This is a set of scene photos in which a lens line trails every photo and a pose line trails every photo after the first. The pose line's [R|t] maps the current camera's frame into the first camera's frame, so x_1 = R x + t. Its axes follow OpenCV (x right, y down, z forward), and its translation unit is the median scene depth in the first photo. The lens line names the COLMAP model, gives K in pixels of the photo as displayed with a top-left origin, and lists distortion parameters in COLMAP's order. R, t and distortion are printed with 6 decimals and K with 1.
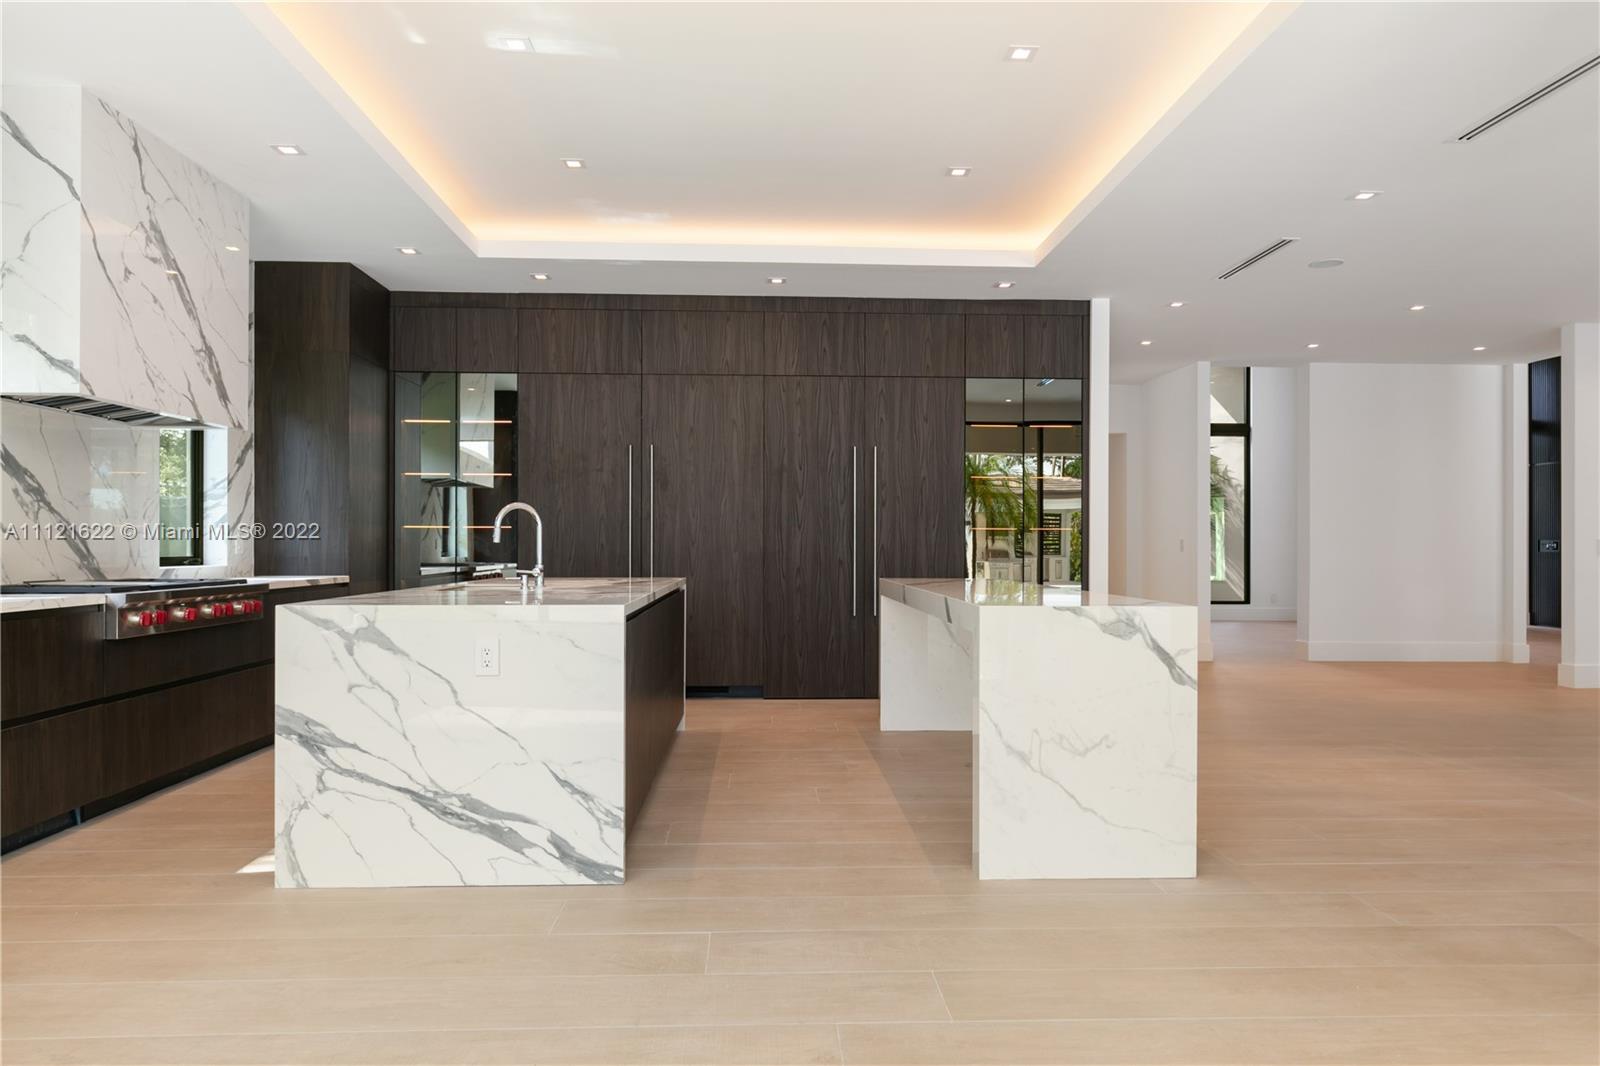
lens RADIAL K [[992.1, 0, 800.5], [0, 992.1, 540.6], [0, 0, 1]] dist [-0.000403, -0.000326]
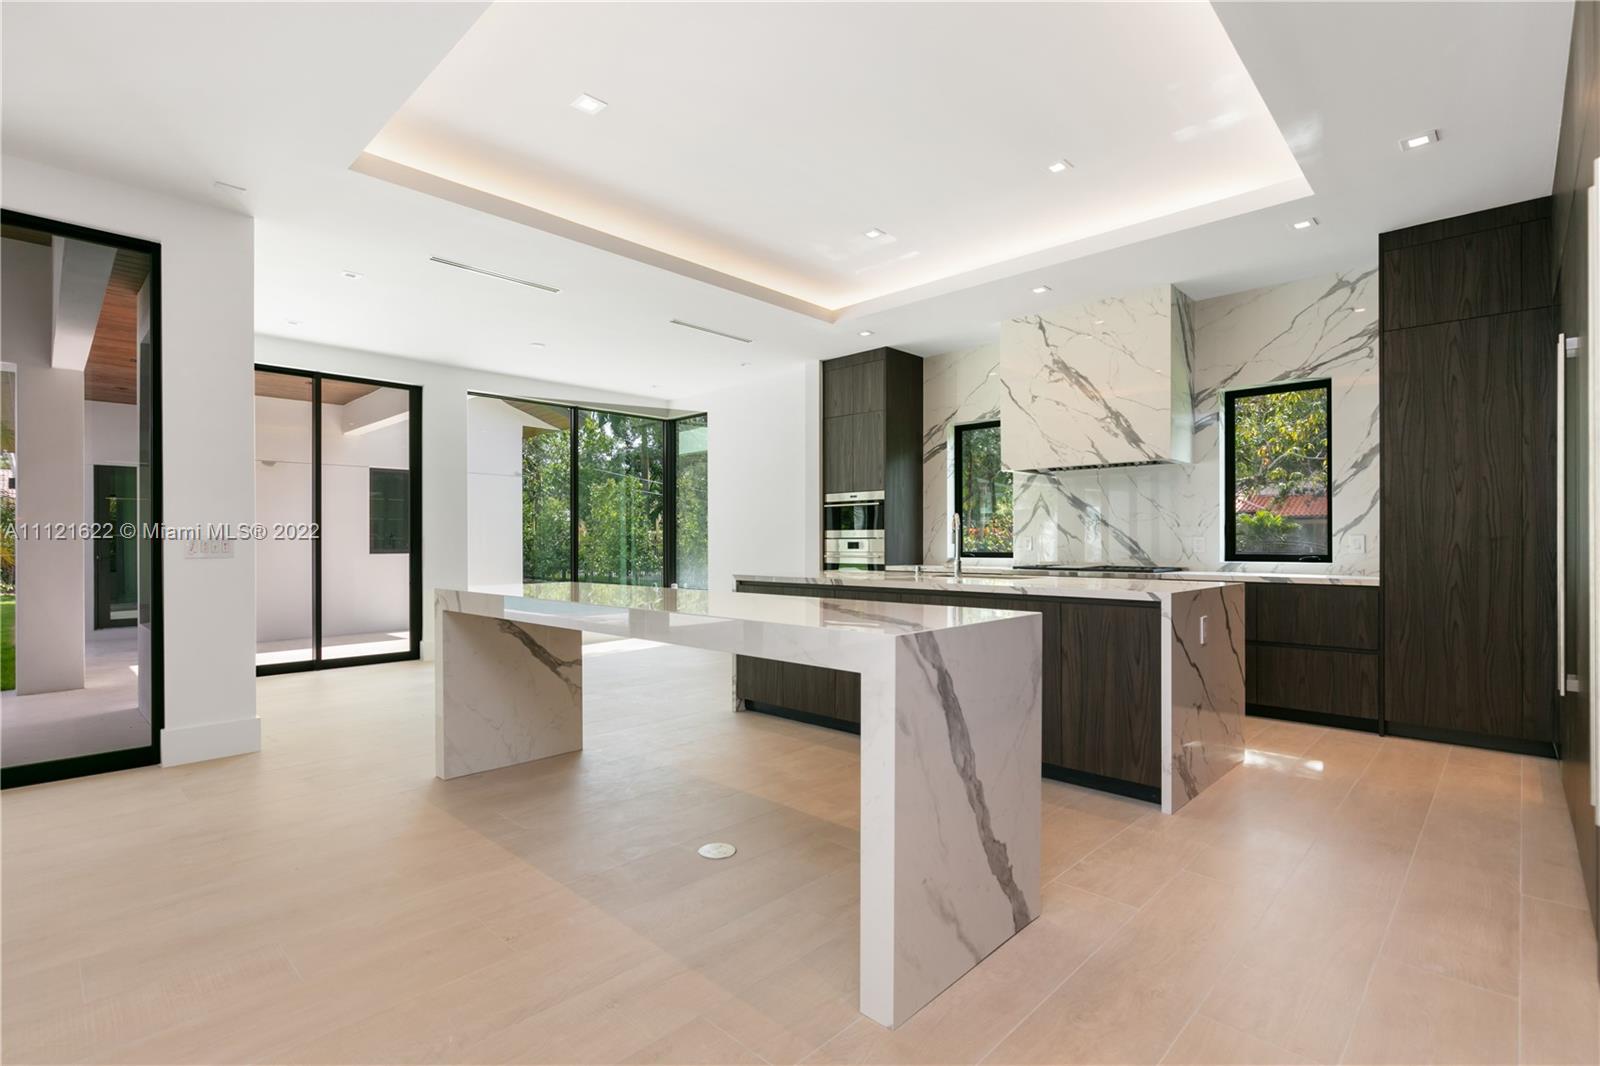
lens RADIAL K [[755.2, 0, 799.9], [0, 755.2, 537.3], [0, 0, 1]] dist [0.006284, 0.000259]
pose [[-0.714770, -0.007653, -0.699318, 0.543434], [0.001943, 0.999915, -0.012928, 0.007579], [0.699357, -0.010600, -0.714694, 1.484294]]
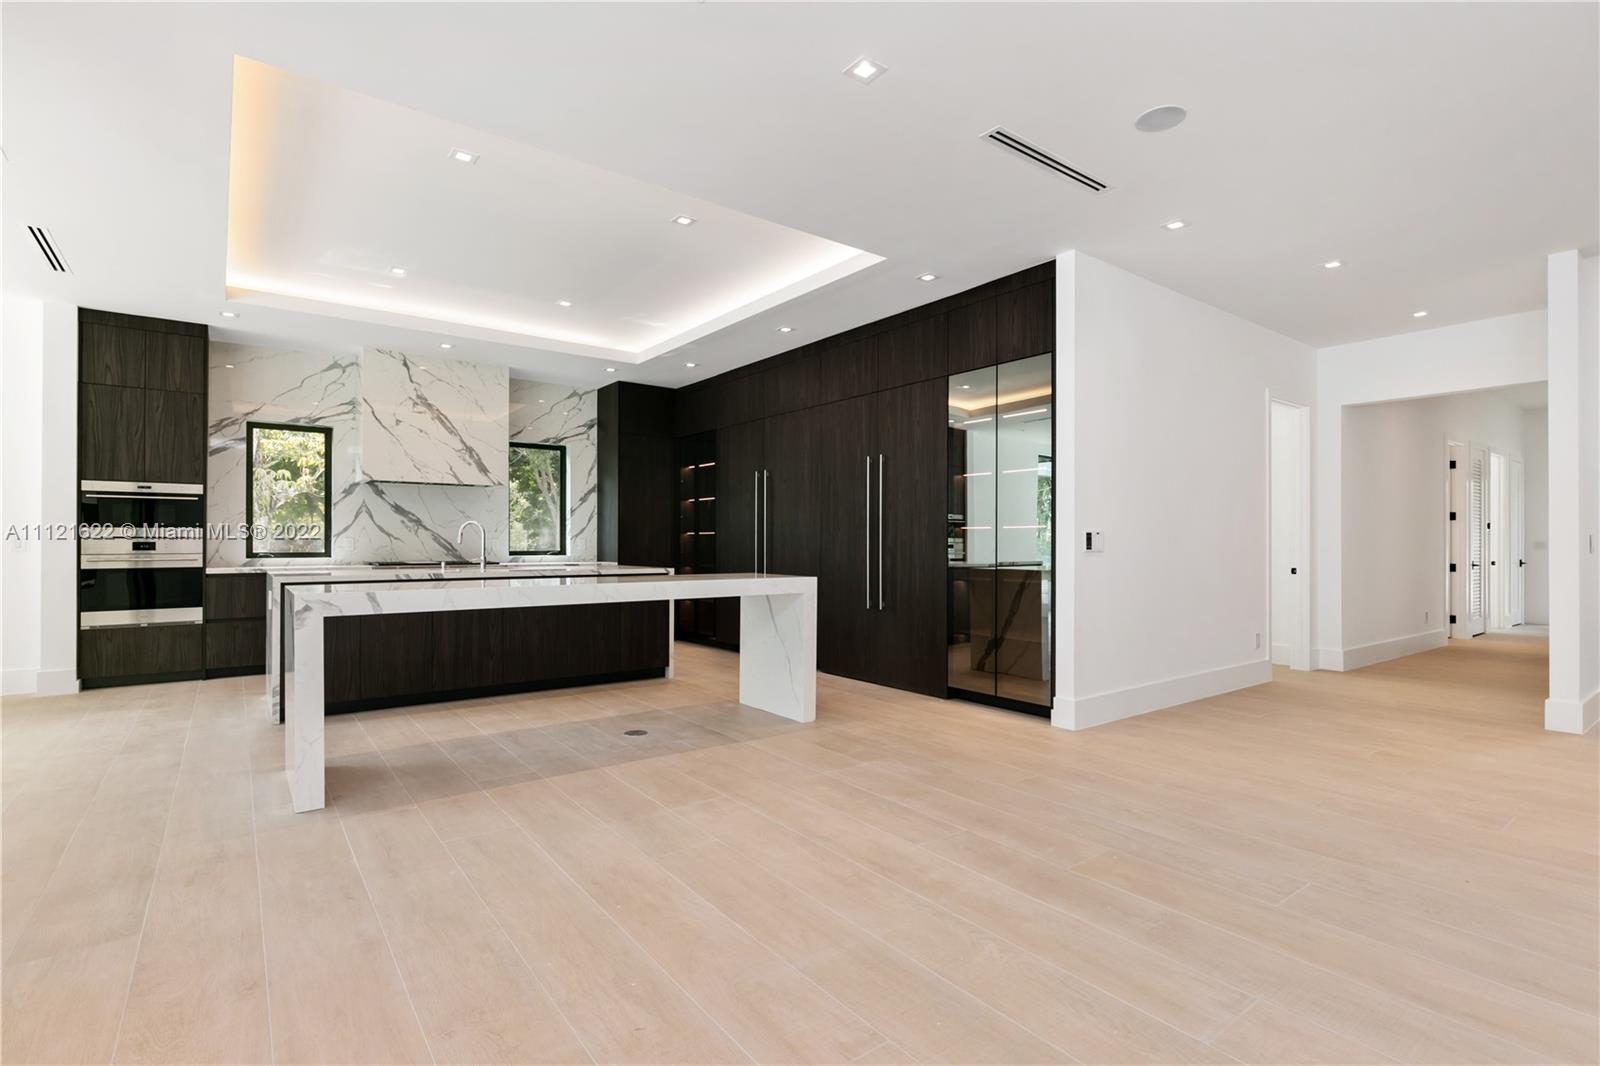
lens RADIAL K [[755.2, 0, 798.5], [0, 755.2, 536.4], [0, 0, 1]] dist [0.006284, 0.000259]
pose [[0.570224, -0.008842, -0.821442, 1.060337], [0.003981, 0.999960, -0.008000, 0.002381], [0.821480, 0.001292, 0.570236, 0.672271]]
